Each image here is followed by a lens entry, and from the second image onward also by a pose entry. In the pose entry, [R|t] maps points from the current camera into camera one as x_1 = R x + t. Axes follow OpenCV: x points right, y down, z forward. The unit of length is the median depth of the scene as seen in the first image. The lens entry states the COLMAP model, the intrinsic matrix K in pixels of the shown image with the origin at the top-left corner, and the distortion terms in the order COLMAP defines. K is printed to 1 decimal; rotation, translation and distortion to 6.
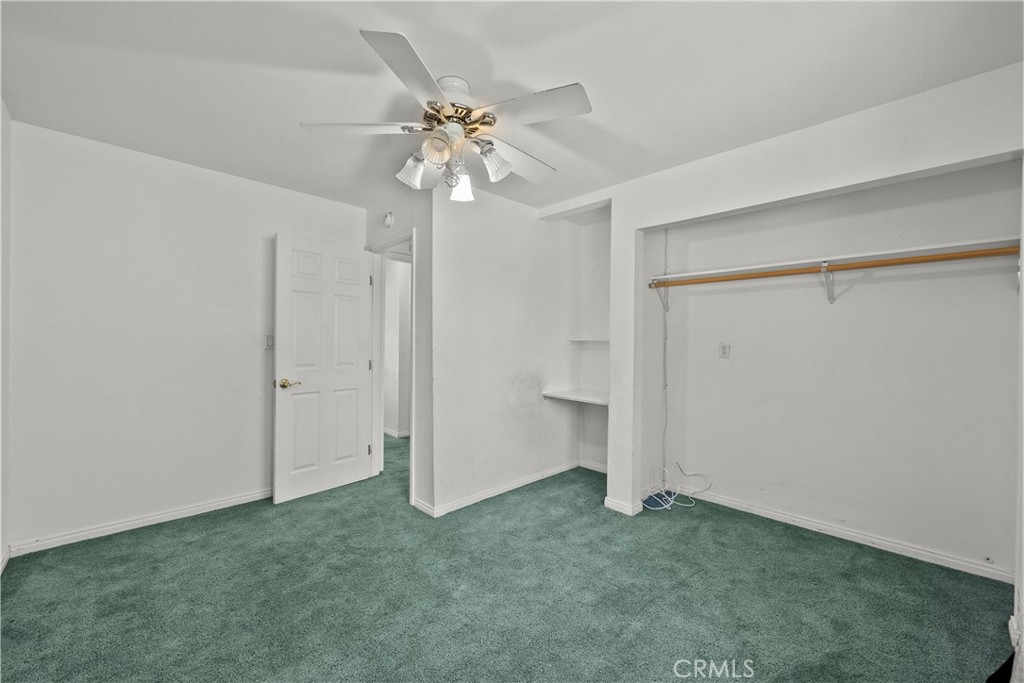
lens RADIAL K [[399.9, 0, 510.6], [0, 399.9, 343.0], [0, 0, 1]] dist [-0.001679, -0.000290]
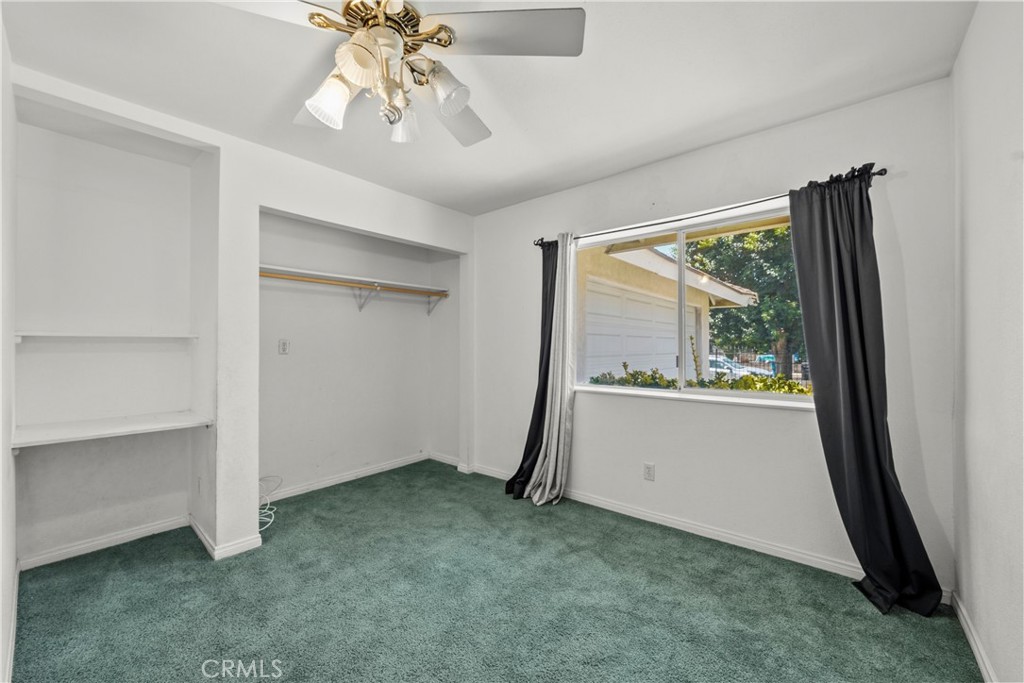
lens RADIAL K [[399.9, 0, 510.6], [0, 399.9, 343.0], [0, 0, 1]] dist [-0.001679, -0.000290]
pose [[-0.088304, -0.006339, 0.996073, -0.640487], [0.004999, 0.999964, 0.006807, 0.005555], [-0.996081, 0.005581, -0.088270, 0.613543]]
